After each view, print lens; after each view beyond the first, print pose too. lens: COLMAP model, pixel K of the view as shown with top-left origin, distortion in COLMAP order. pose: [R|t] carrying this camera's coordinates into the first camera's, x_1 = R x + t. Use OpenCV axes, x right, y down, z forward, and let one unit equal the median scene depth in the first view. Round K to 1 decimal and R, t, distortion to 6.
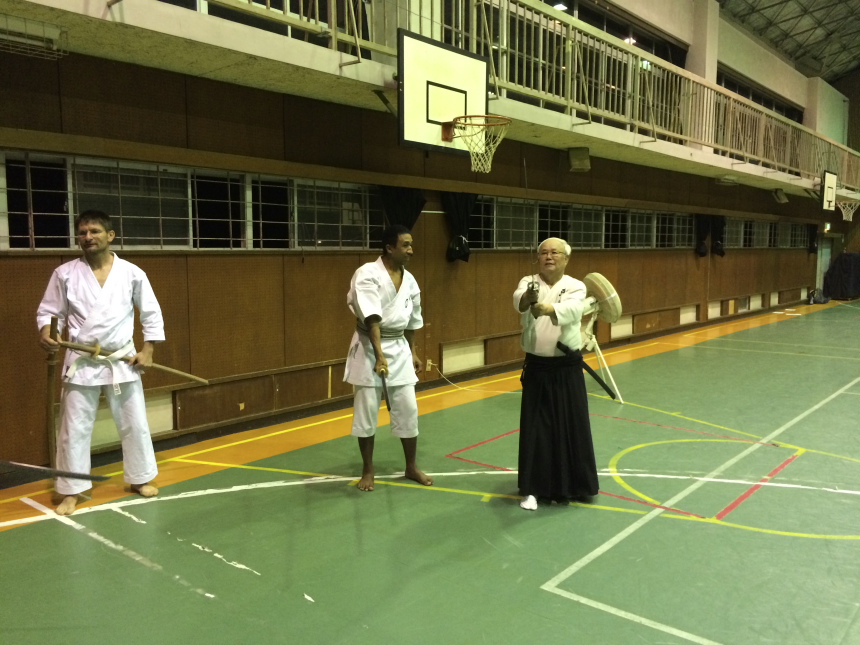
lens RADIAL K [[735.2, 0, 431.5], [0, 735.2, 319.3], [0, 0, 1]] dist [0.085759, -0.108191]
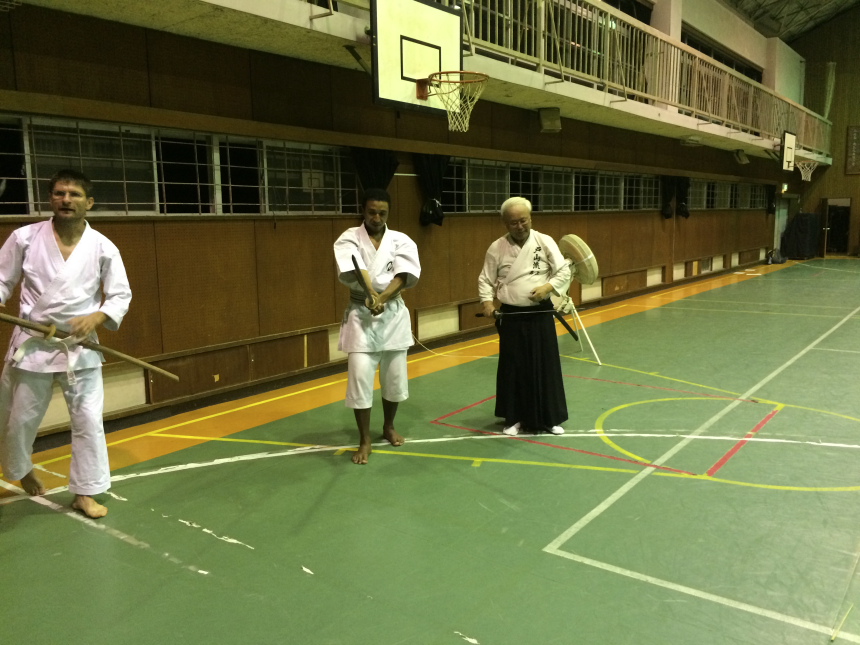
lens RADIAL K [[735.2, 0, 431.5], [0, 735.2, 319.3], [0, 0, 1]] dist [0.085759, -0.108191]
pose [[0.998320, -0.022705, 0.053298, -0.026622], [0.020406, 0.998855, 0.043280, 0.005146], [-0.054220, -0.042120, 0.997640, 0.022039]]
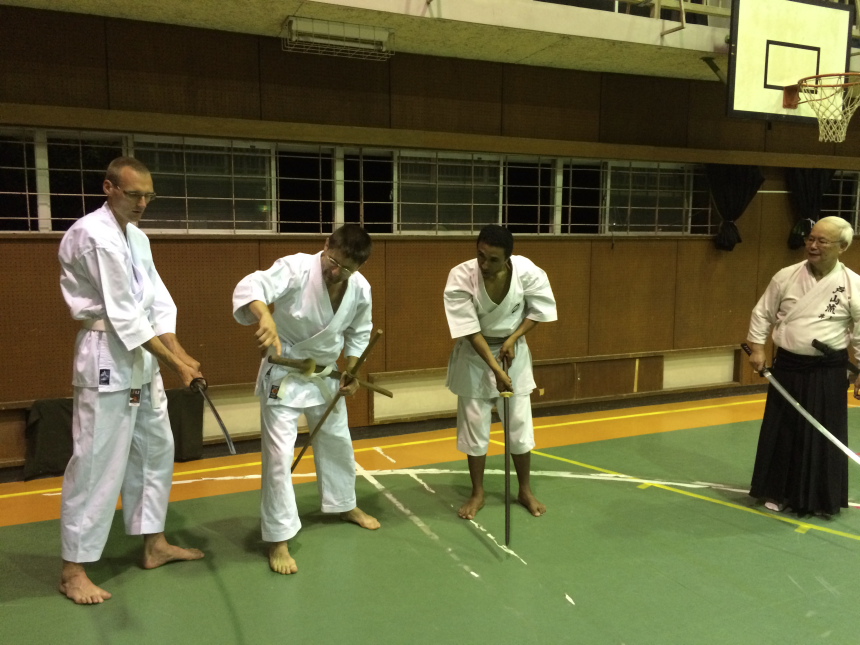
lens RADIAL K [[735.2, 0, 431.5], [0, 735.2, 319.3], [0, 0, 1]] dist [0.085759, -0.108191]
pose [[0.899147, 0.052345, -0.434506, 0.039481], [-0.045129, 0.998618, 0.026917, -0.000558], [0.435315, -0.004593, 0.900267, 0.038028]]
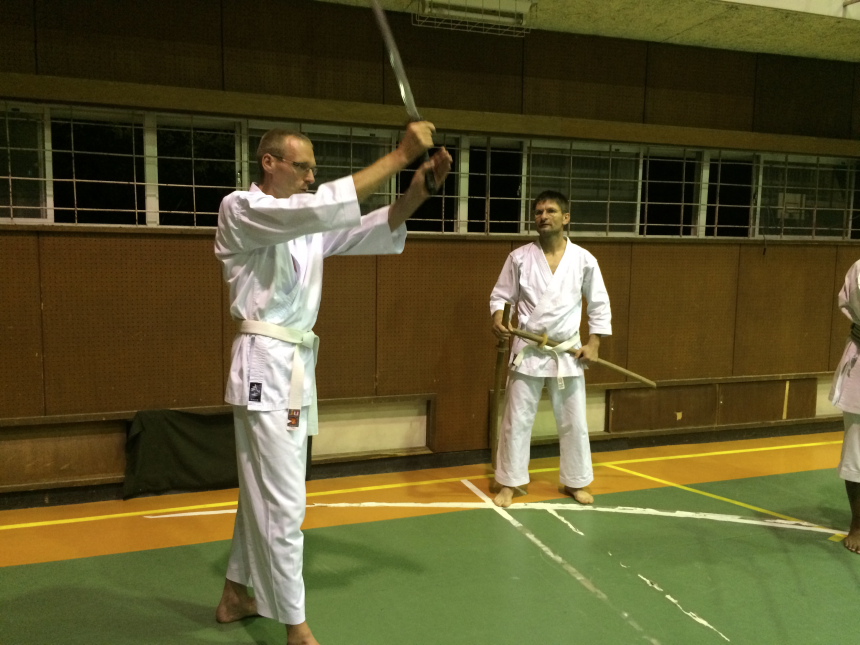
lens RADIAL K [[735.2, 0, 431.5], [0, 735.2, 319.3], [0, 0, 1]] dist [0.085759, -0.108191]
pose [[0.860221, 0.065844, -0.505652, -0.073608], [-0.064394, 0.997717, 0.020371, 0.004346], [0.505838, 0.015037, 0.862497, 0.089849]]
